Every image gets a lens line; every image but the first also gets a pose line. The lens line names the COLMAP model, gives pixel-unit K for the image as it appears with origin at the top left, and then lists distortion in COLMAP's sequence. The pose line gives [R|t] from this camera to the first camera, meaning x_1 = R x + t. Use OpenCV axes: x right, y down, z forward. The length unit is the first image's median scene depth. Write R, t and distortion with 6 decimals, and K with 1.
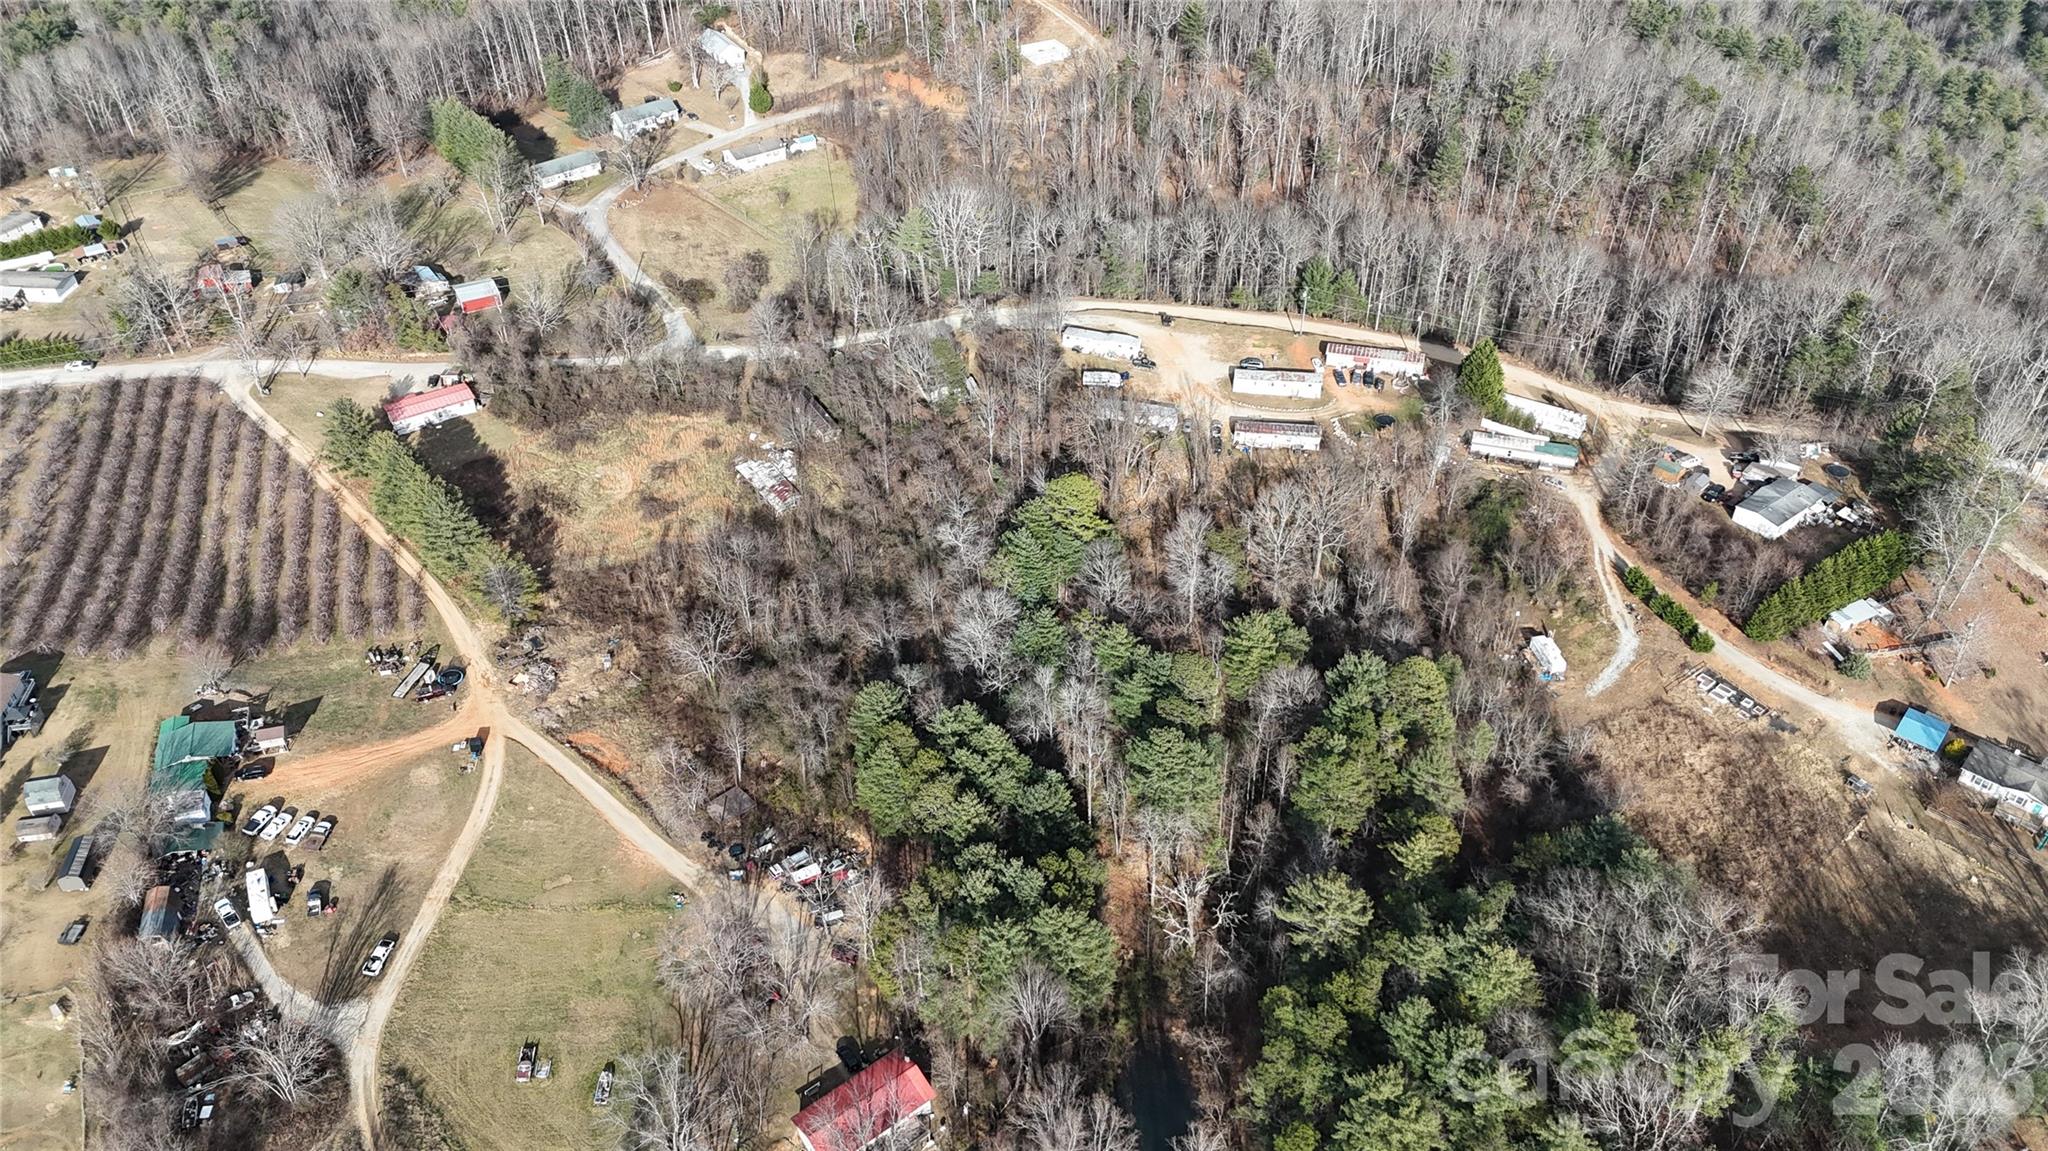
lens RADIAL K [[1499.0, 0, 1024.0], [0, 1499.0, 575.5], [0, 0, 1]] dist [0.094736, -0.094101]
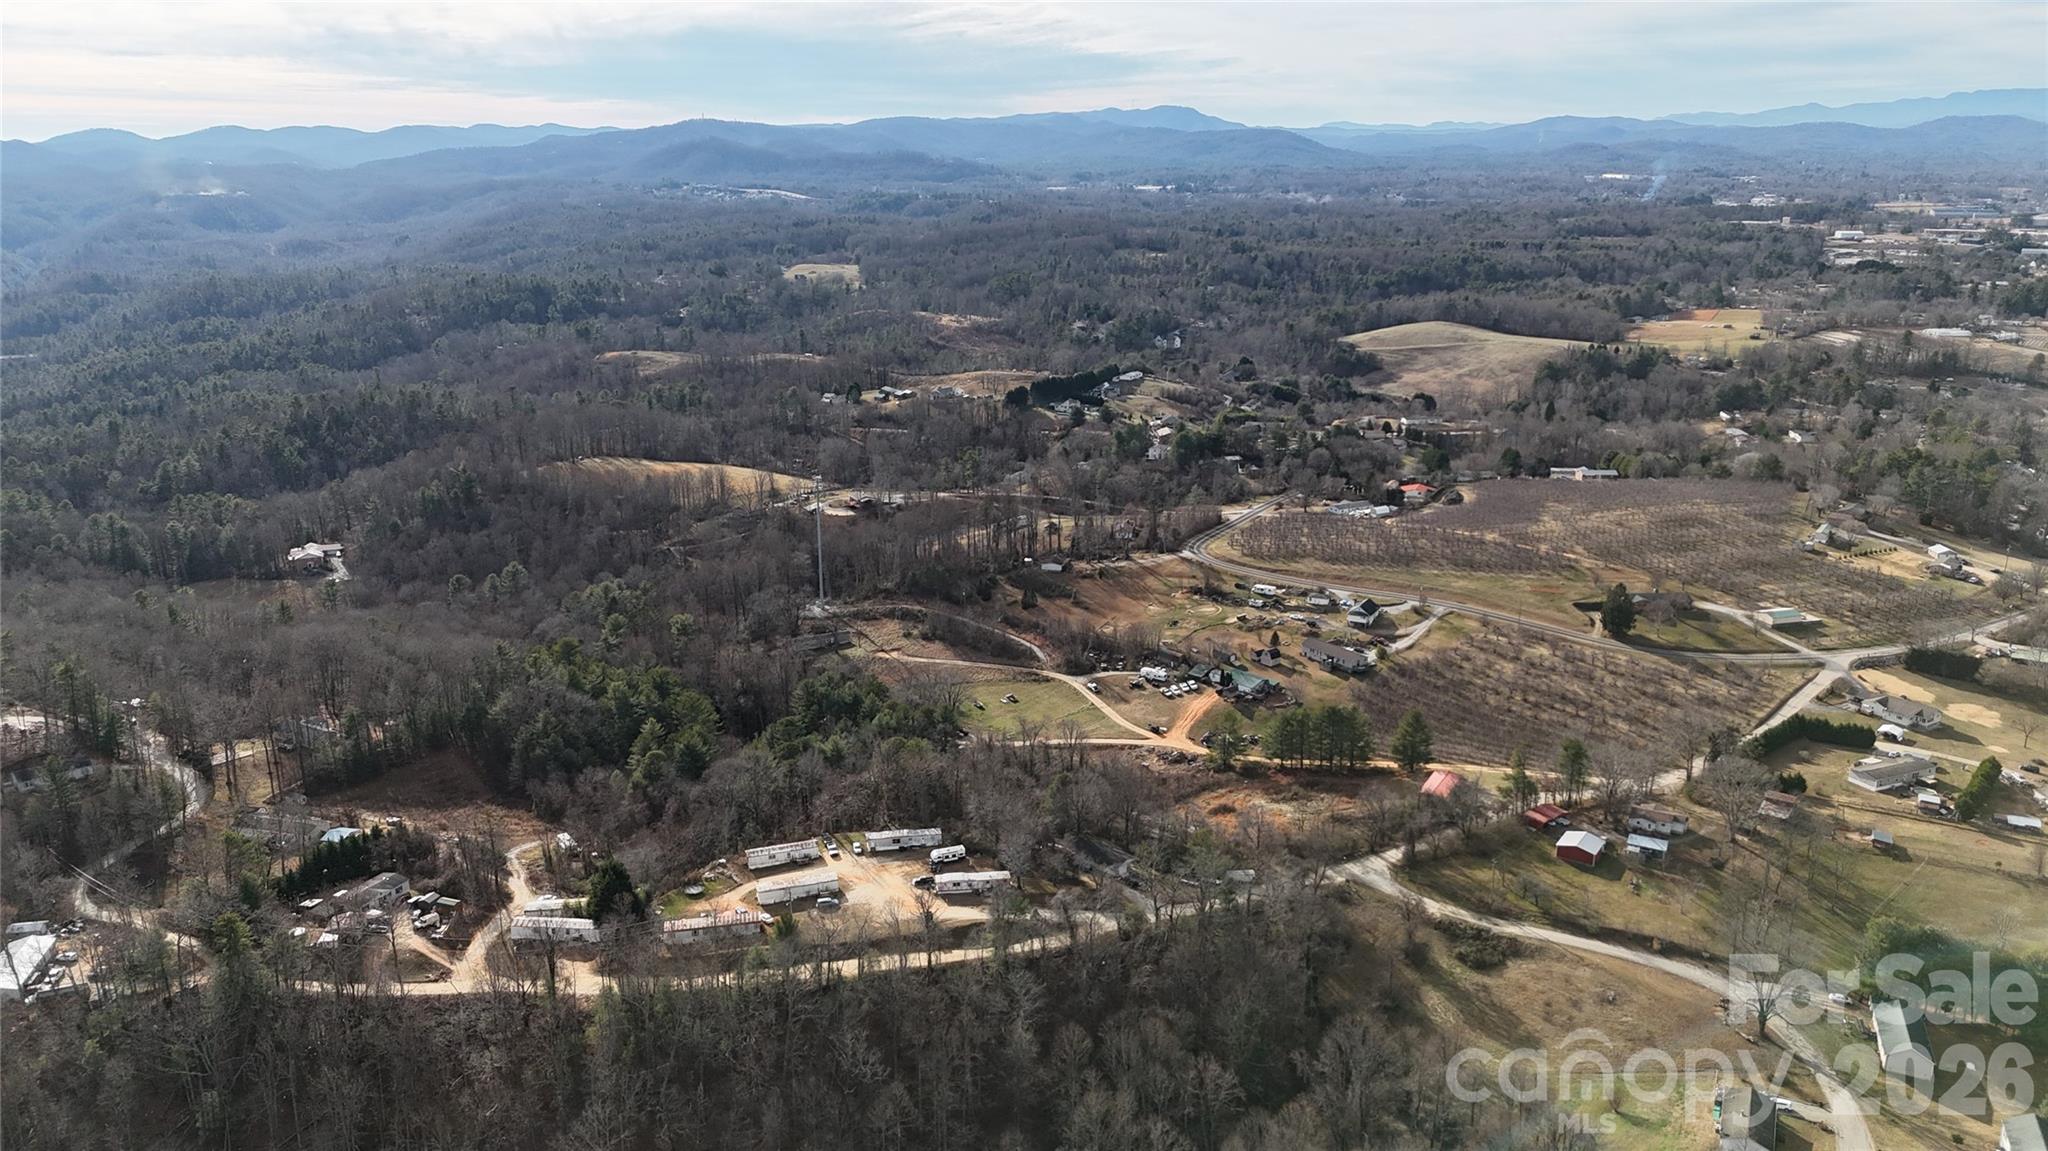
lens RADIAL K [[1493.9, 0, 1024.0], [0, 1493.9, 575.5], [0, 0, 1]] dist [0.127364, -0.192778]
pose [[-0.893550, 0.140561, -0.426393, 0.493591], [-0.265601, 0.600212, 0.754455, -1.221943], [0.361973, 0.787394, -0.498986, 1.542390]]
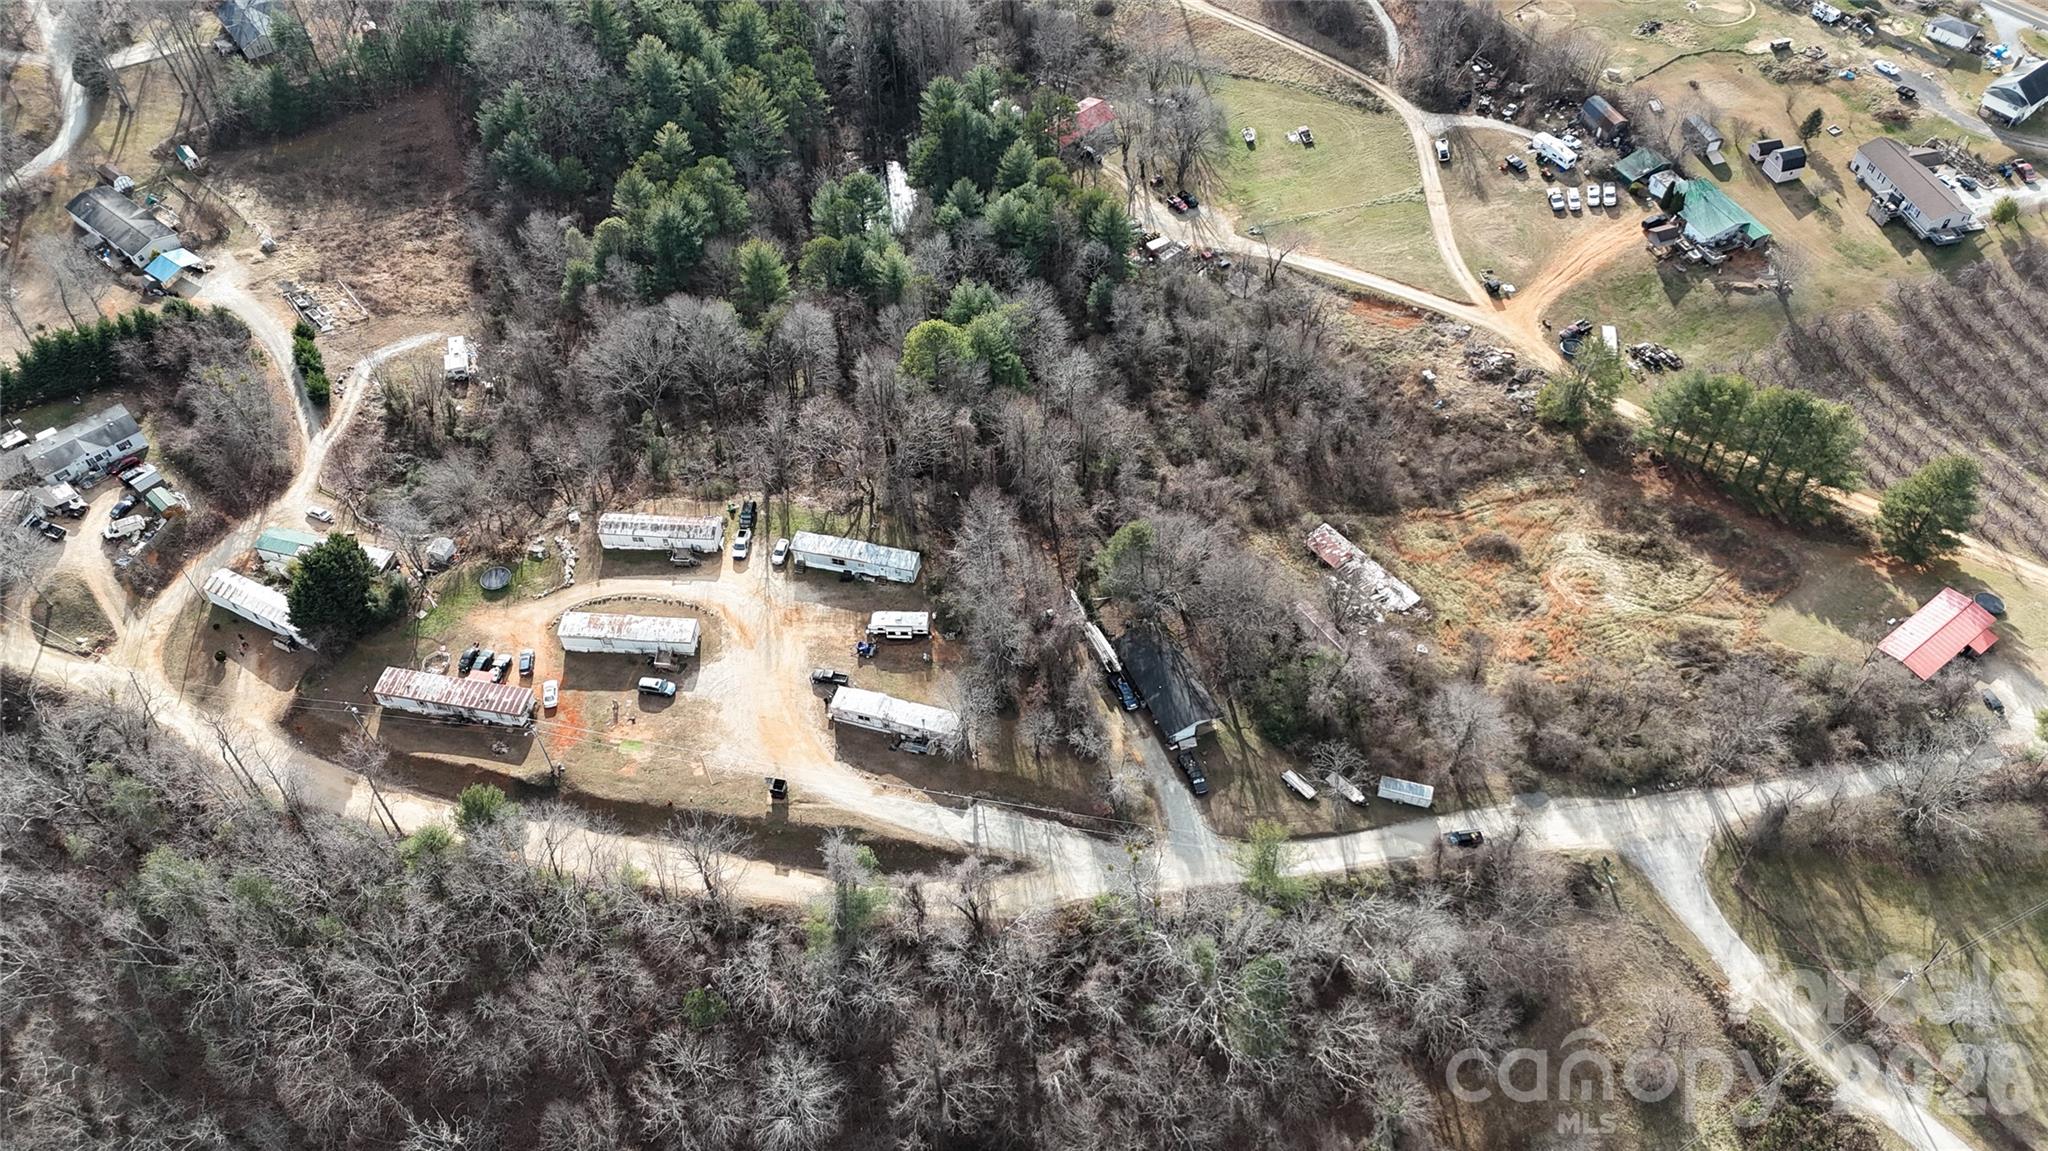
lens RADIAL K [[1499.0, 0, 1024.0], [0, 1499.0, 575.5], [0, 0, 1]] dist [0.094736, -0.094101]
pose [[-0.996895, 0.072054, -0.031758, 0.019378], [-0.029555, 0.031431, 0.999069, -0.854987], [0.072985, 0.996905, -0.029204, 1.088846]]
